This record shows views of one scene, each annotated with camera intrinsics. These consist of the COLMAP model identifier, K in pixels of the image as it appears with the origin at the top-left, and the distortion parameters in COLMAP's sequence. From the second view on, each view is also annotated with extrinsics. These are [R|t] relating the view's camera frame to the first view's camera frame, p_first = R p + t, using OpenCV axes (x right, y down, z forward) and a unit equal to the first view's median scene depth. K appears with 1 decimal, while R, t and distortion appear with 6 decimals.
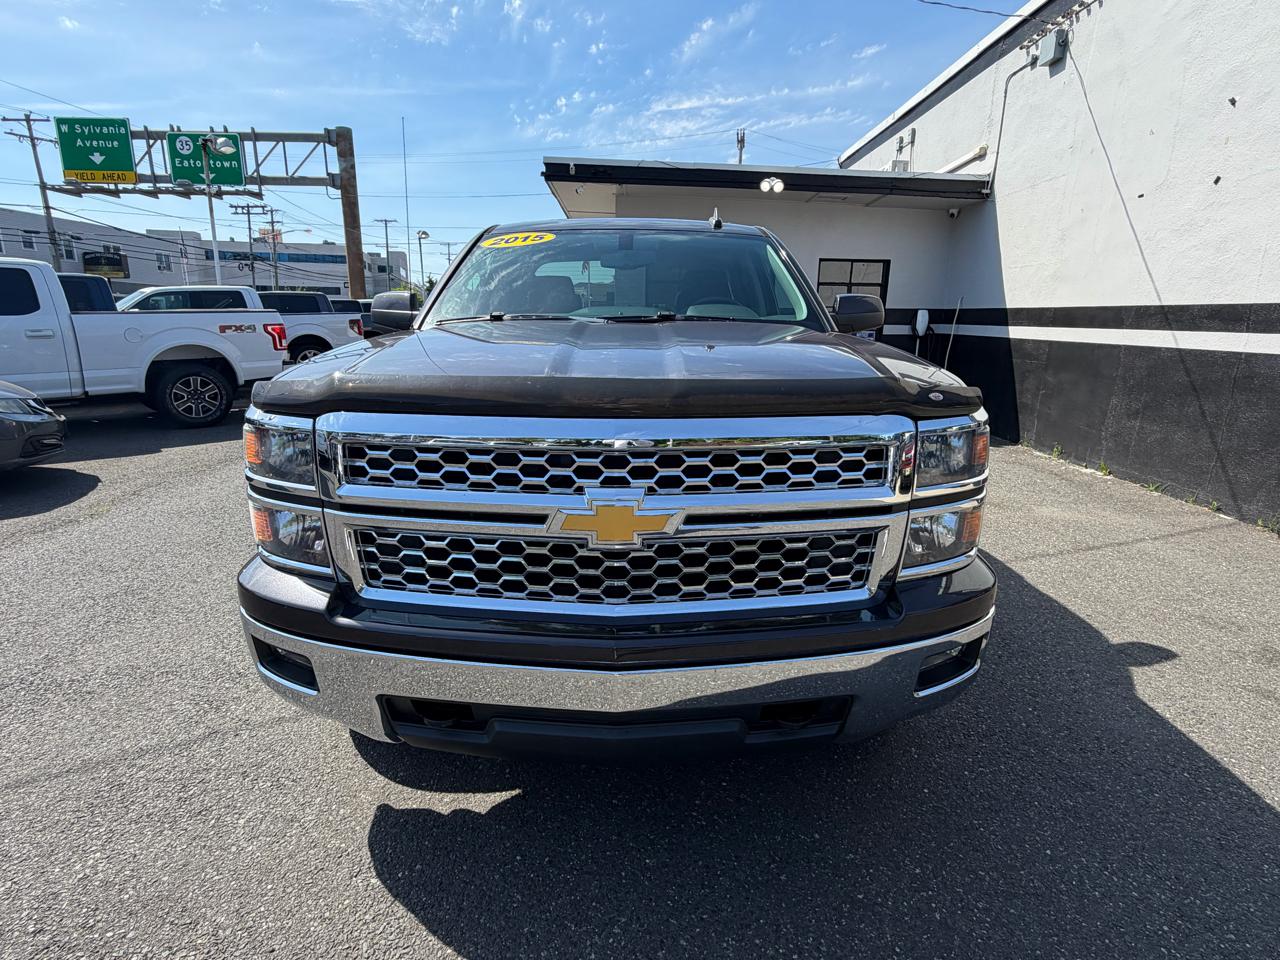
lens RADIAL K [[656.0, 0, 639.9], [0, 656.0, 481.7], [0, 0, 1]] dist [0.000108, -0.000876]
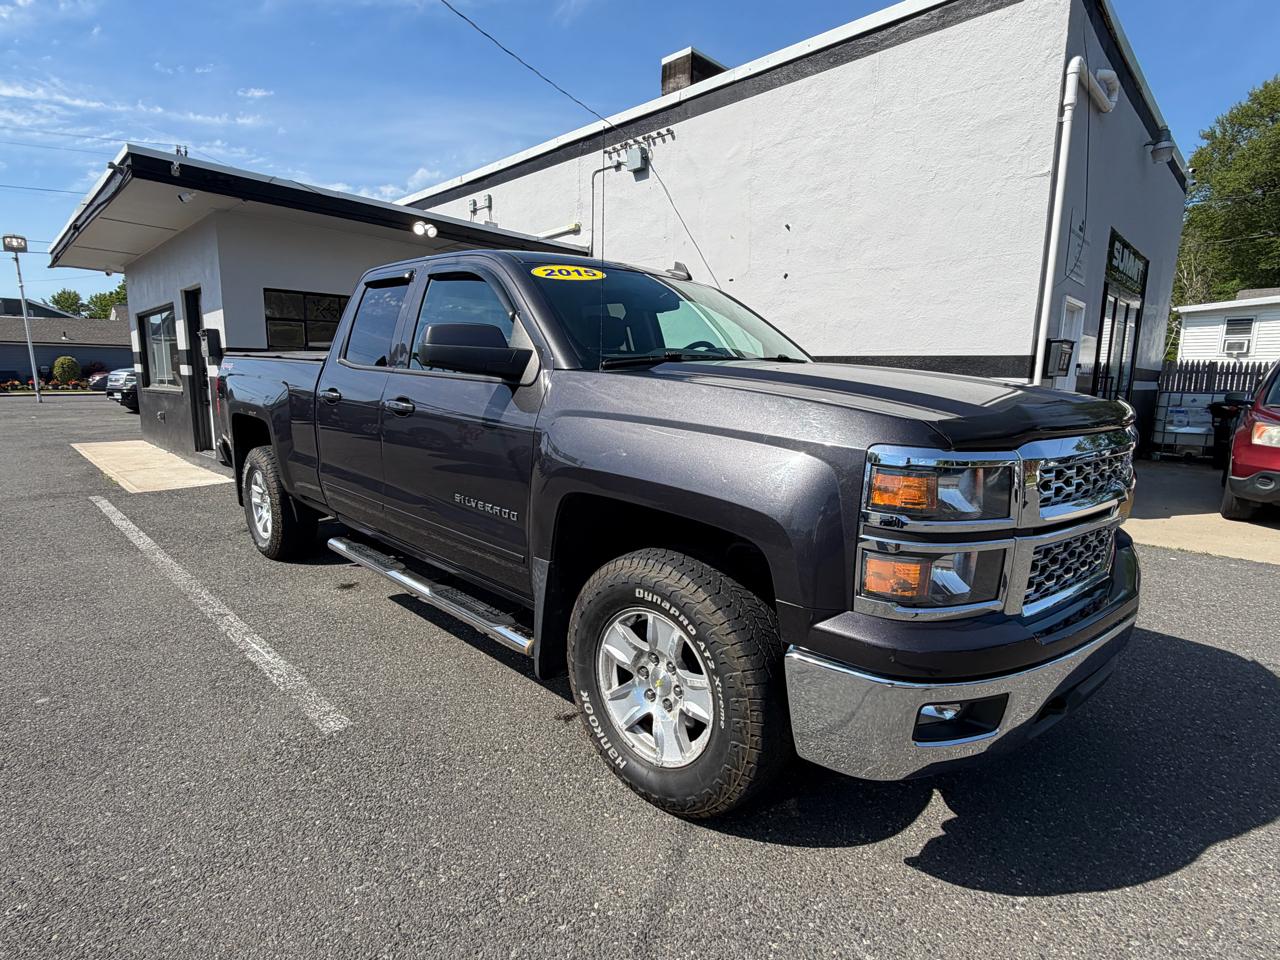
lens RADIAL K [[656.0, 0, 635.4], [0, 656.0, 479.5], [0, 0, 1]] dist [0.000108, -0.000876]
pose [[0.709574, -0.114864, 0.695206, -0.231148], [0.164888, 0.986298, -0.005337, -0.020048], [-0.685067, 0.118418, 0.718791, 0.095194]]
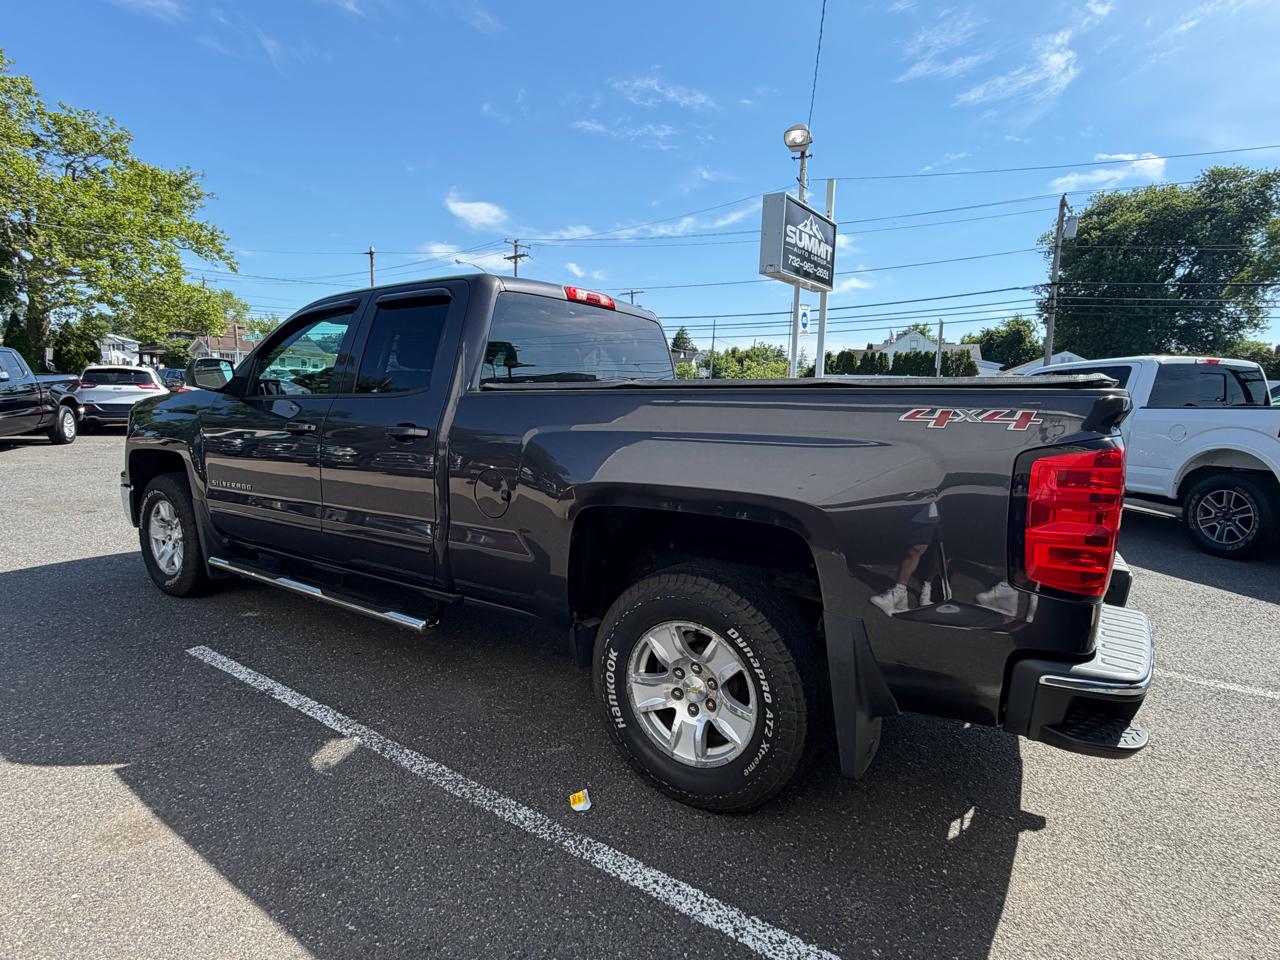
lens RADIAL K [[656.0, 0, 634.2], [0, 656.0, 487.8], [0, 0, 1]] dist [0.000108, -0.000876]
pose [[-0.560206, 0.092685, -0.823152, 0.257311], [-0.231991, 0.936399, 0.263320, -0.159541], [0.795204, 0.338477, -0.503074, 0.653485]]
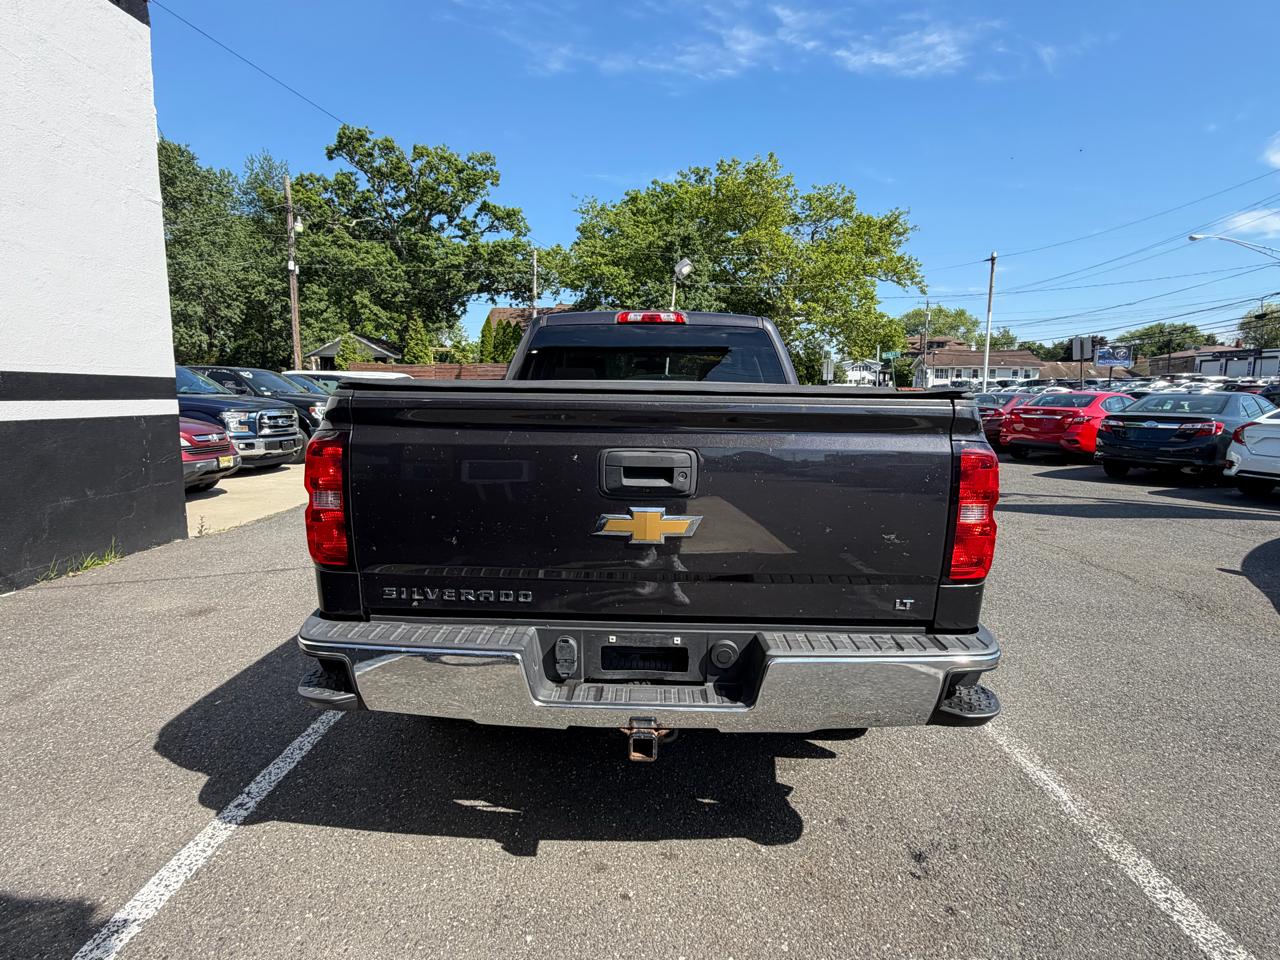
lens RADIAL K [[656.0, 0, 634.3], [0, 656.0, 483.7], [0, 0, 1]] dist [0.000108, -0.000876]
pose [[-0.999058, -0.024417, 0.035867, -0.013565], [-0.009264, 0.927607, 0.373443, -0.209230], [-0.042389, 0.372759, -0.926960, 0.824875]]
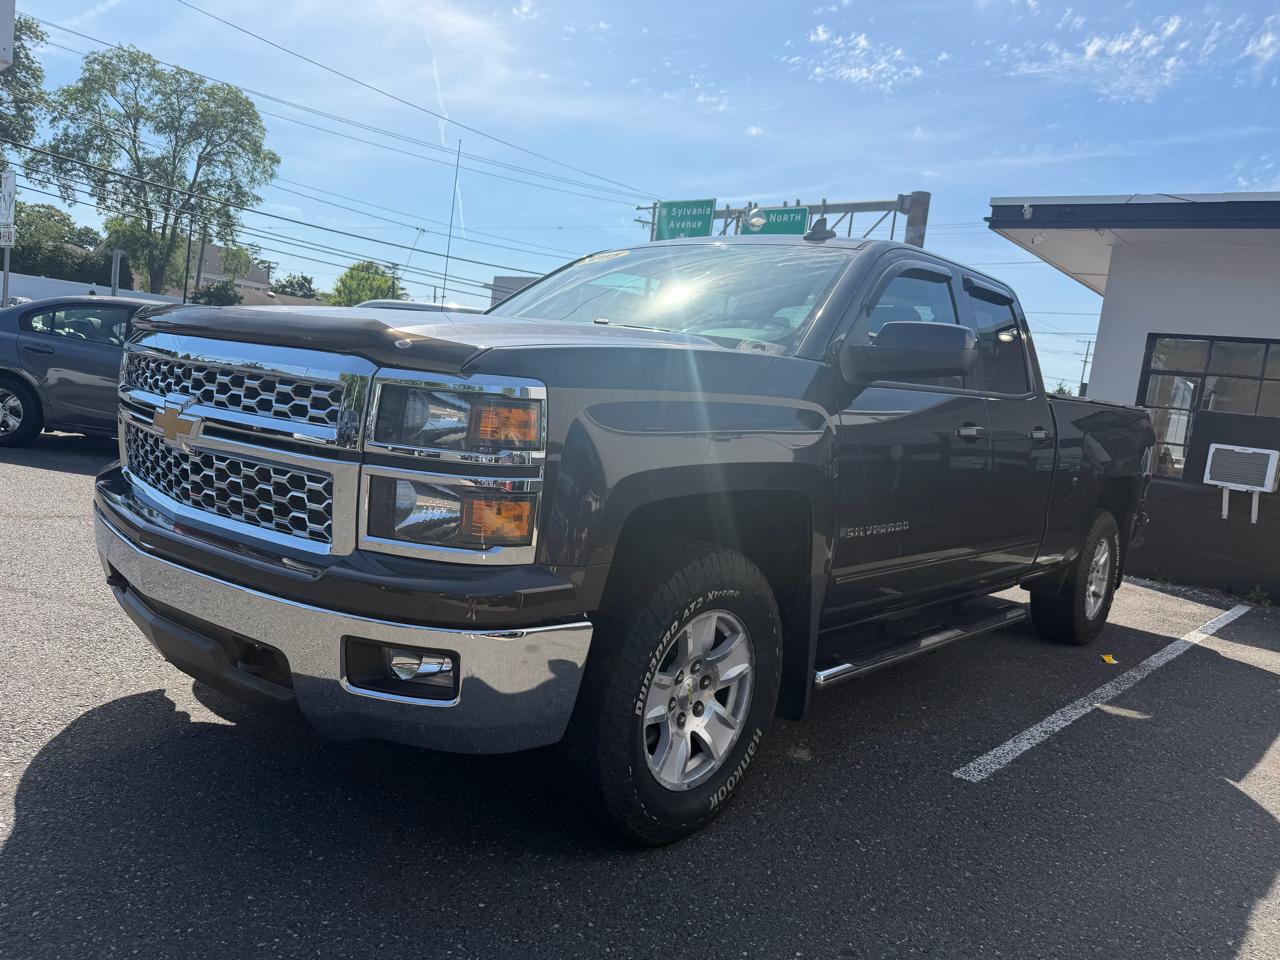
lens RADIAL K [[902.7, 0, 641.8], [0, 902.7, 474.4], [0, 0, 1]] dist [0.022307, -0.030216]
pose [[0.736192, 0.140528, -0.662022, 0.223304], [-0.268878, 0.958422, -0.095557, 0.010805], [0.621068, 0.248351, 0.743368, 0.044983]]
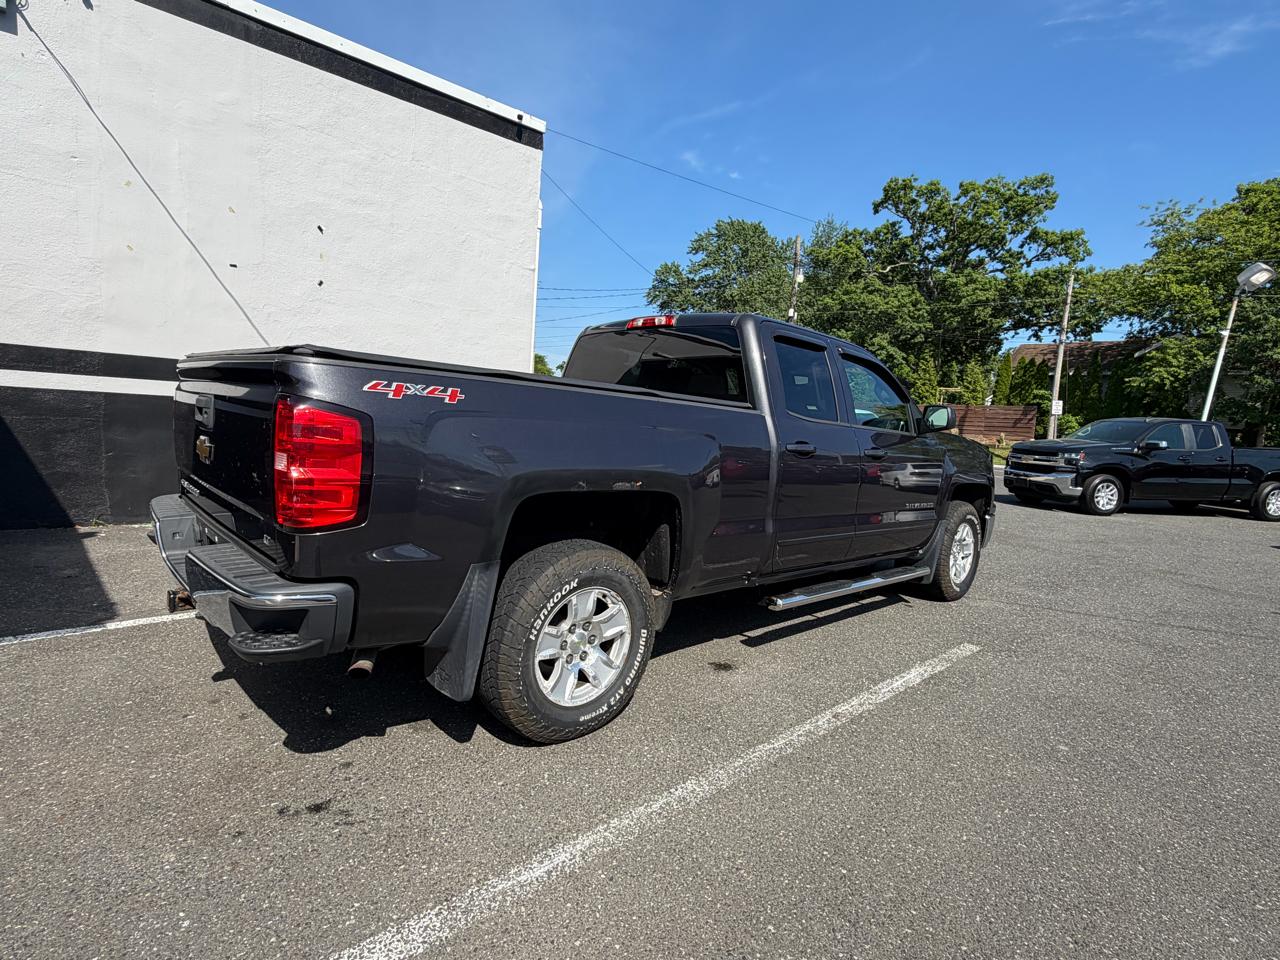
lens RADIAL K [[656.0, 0, 639.2], [0, 656.0, 484.0], [0, 0, 1]] dist [0.000108, -0.000876]
pose [[-0.672454, -0.130466, 0.728549, -0.292783], [0.108910, 0.956184, 0.271754, -0.171607], [-0.732082, 0.262089, -0.628781, 0.709395]]
